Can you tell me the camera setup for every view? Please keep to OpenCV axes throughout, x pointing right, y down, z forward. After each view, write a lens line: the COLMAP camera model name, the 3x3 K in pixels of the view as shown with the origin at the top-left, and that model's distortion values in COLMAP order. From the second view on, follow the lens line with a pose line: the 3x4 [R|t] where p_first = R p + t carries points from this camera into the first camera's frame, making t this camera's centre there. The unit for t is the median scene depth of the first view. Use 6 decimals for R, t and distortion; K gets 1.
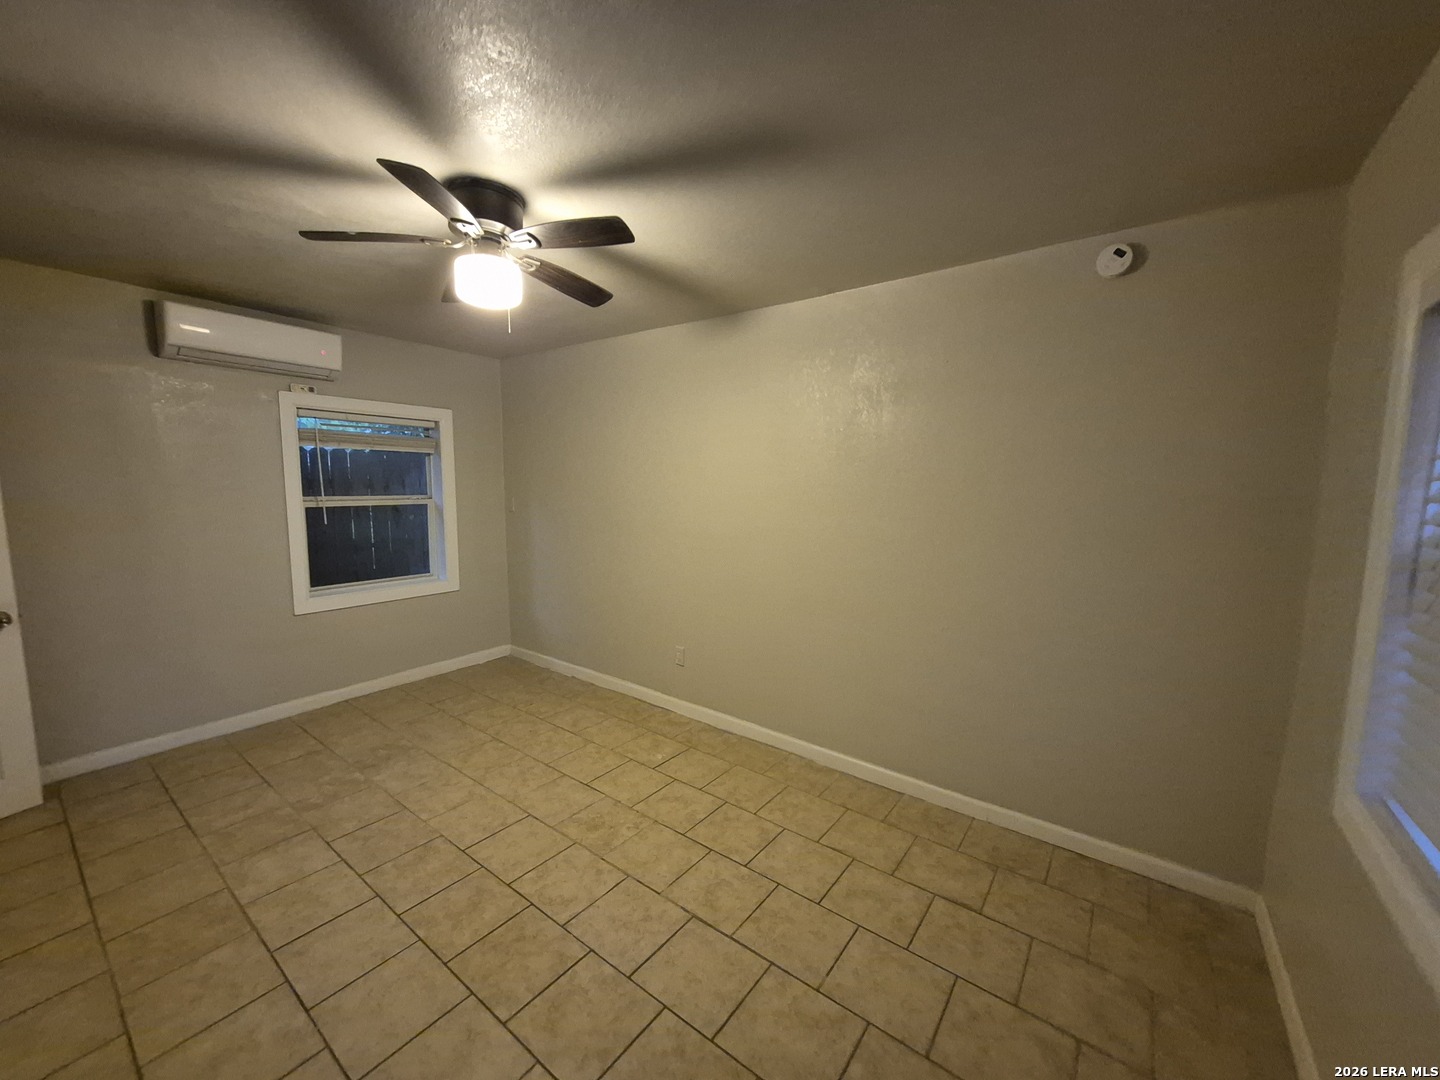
lens RADIAL K [[567.1, 0, 719.3], [0, 567.1, 545.5], [0, 0, 1]] dist [-0.001418, 0.000593]
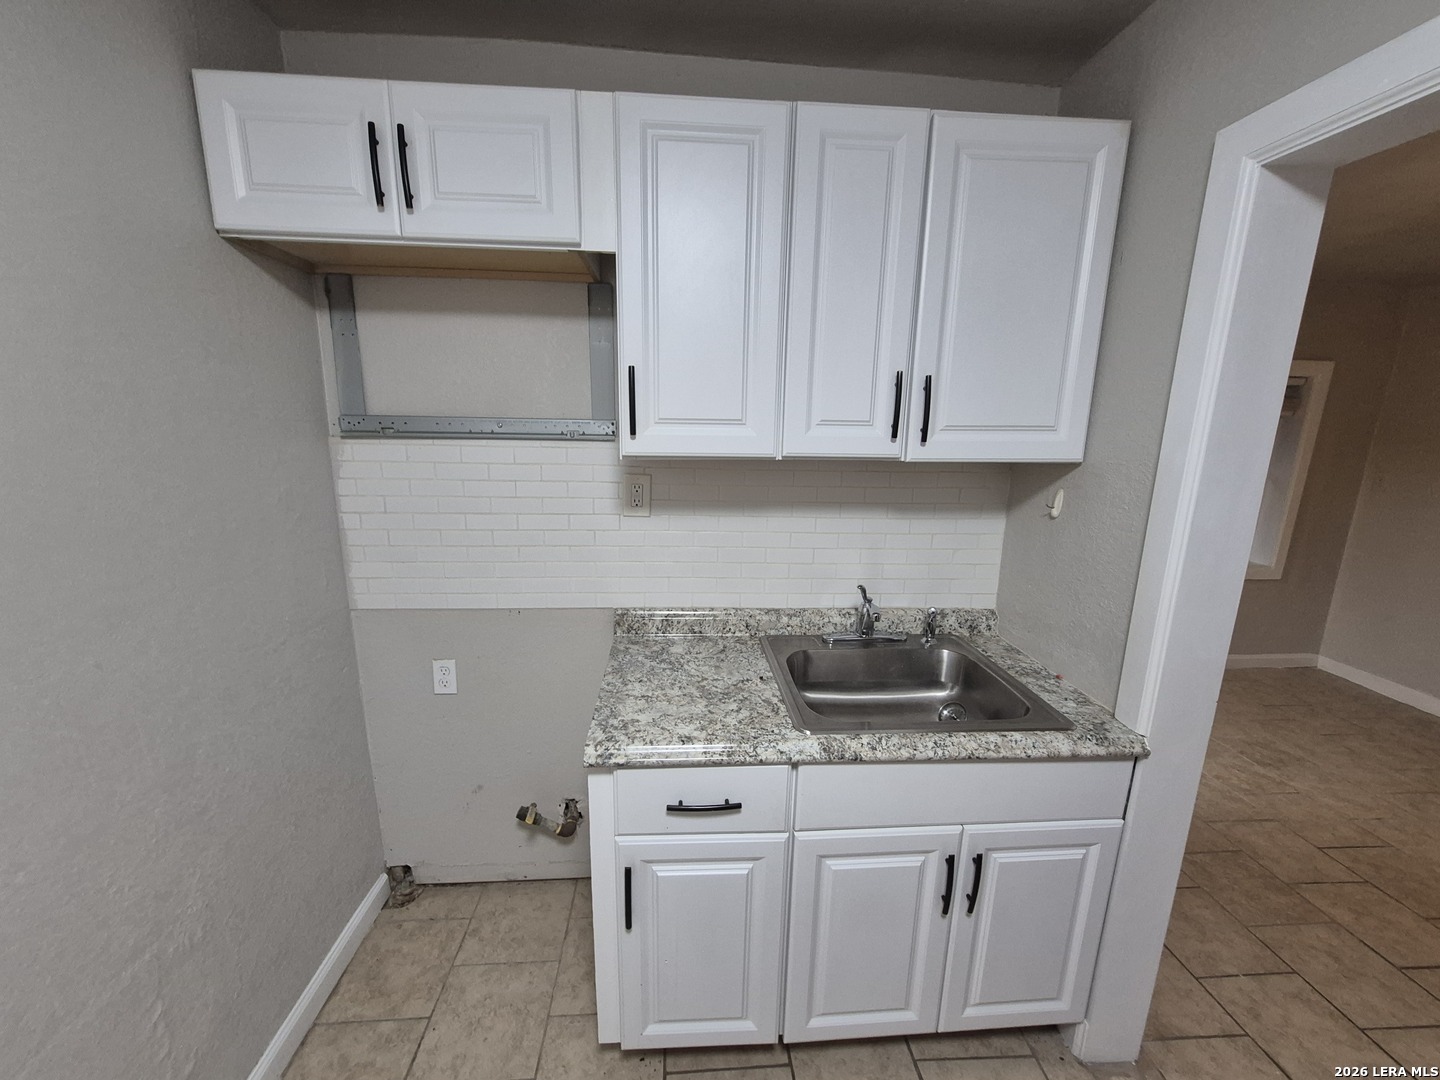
lens RADIAL K [[567.1, 0, 701.7], [0, 567.1, 538.4], [0, 0, 1]] dist [-0.001418, 0.000593]
pose [[0.638014, 0.152793, -0.754713, -0.669884], [-0.097747, 0.988258, 0.117442, 0.006883], [0.763795, -0.001159, 0.645457, -0.364732]]
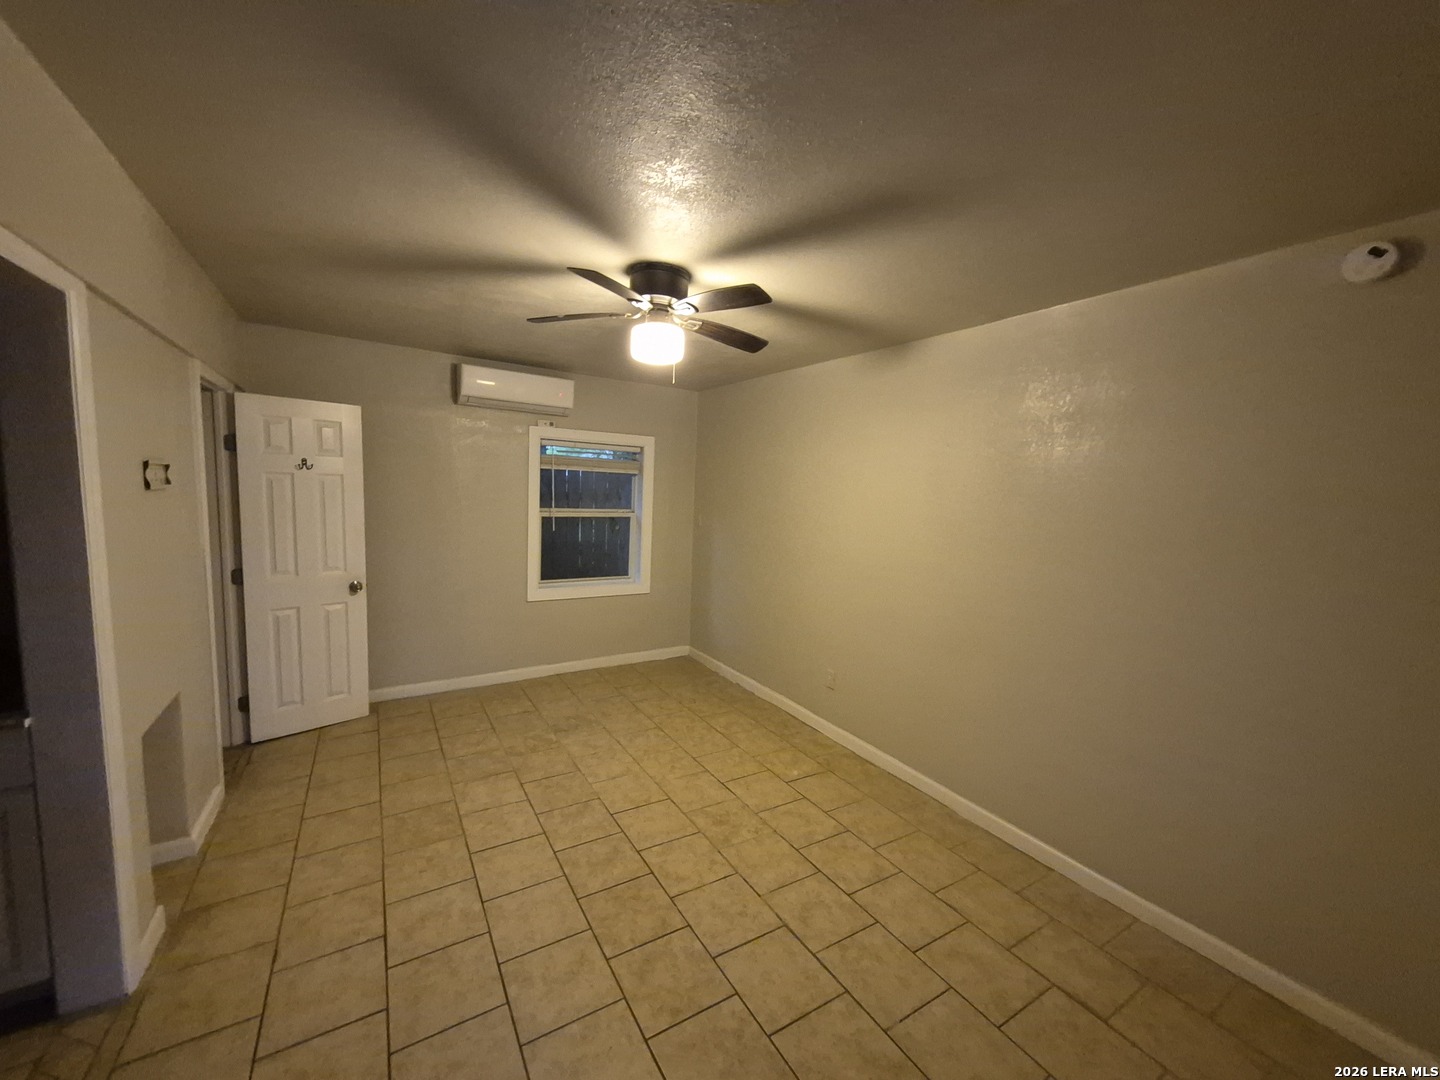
lens RADIAL K [[567.1, 0, 721.5], [0, 567.1, 550.7], [0, 0, 1]] dist [-0.001418, 0.000593]
pose [[0.931353, 0.069234, -0.357474, 0.142867], [-0.075058, 0.997176, -0.002425, -0.028987], [0.356297, 0.029090, 0.933920, -0.046644]]
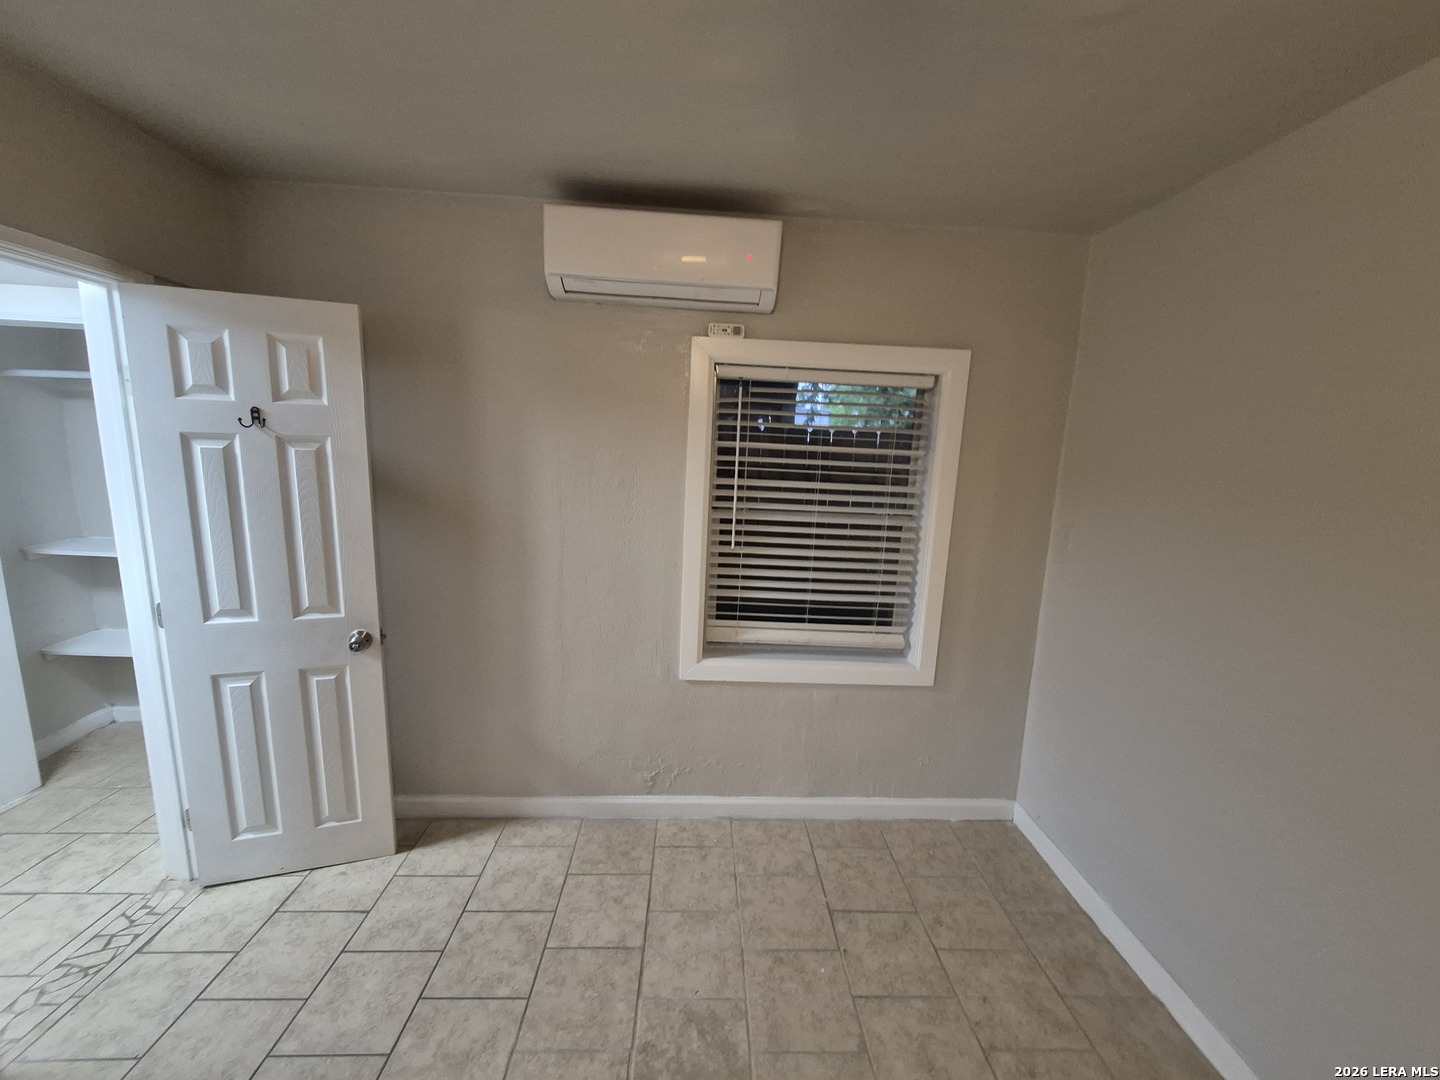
lens RADIAL K [[567.1, 0, 713.4], [0, 567.1, 541.6], [0, 0, 1]] dist [-0.001418, 0.000593]
pose [[0.618910, 0.141773, -0.772561, -0.330351], [-0.122869, 0.988942, 0.083048, -0.140134], [0.775792, 0.043525, 0.629486, 0.856257]]
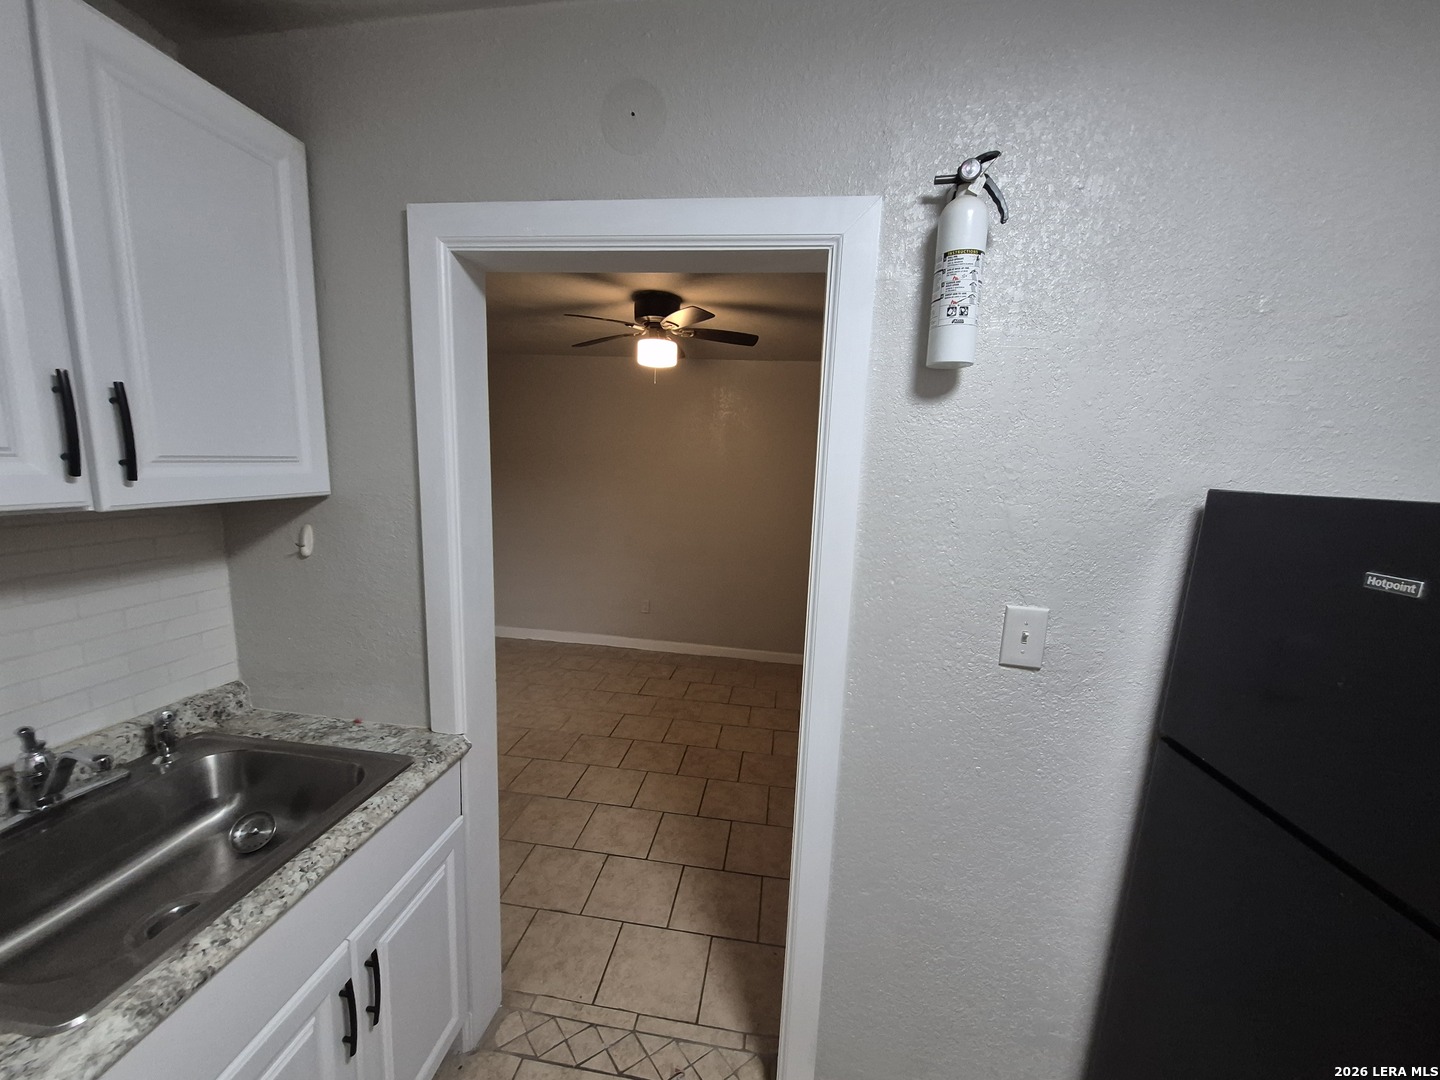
lens RADIAL K [[567.1, 0, 720.0], [0, 567.1, 541.7], [0, 0, 1]] dist [-0.001418, 0.000593]
pose [[0.875749, -0.047528, 0.480422, -0.810844], [0.031107, 0.998629, 0.042091, -0.006263], [-0.481764, -0.021917, 0.876027, -0.354650]]
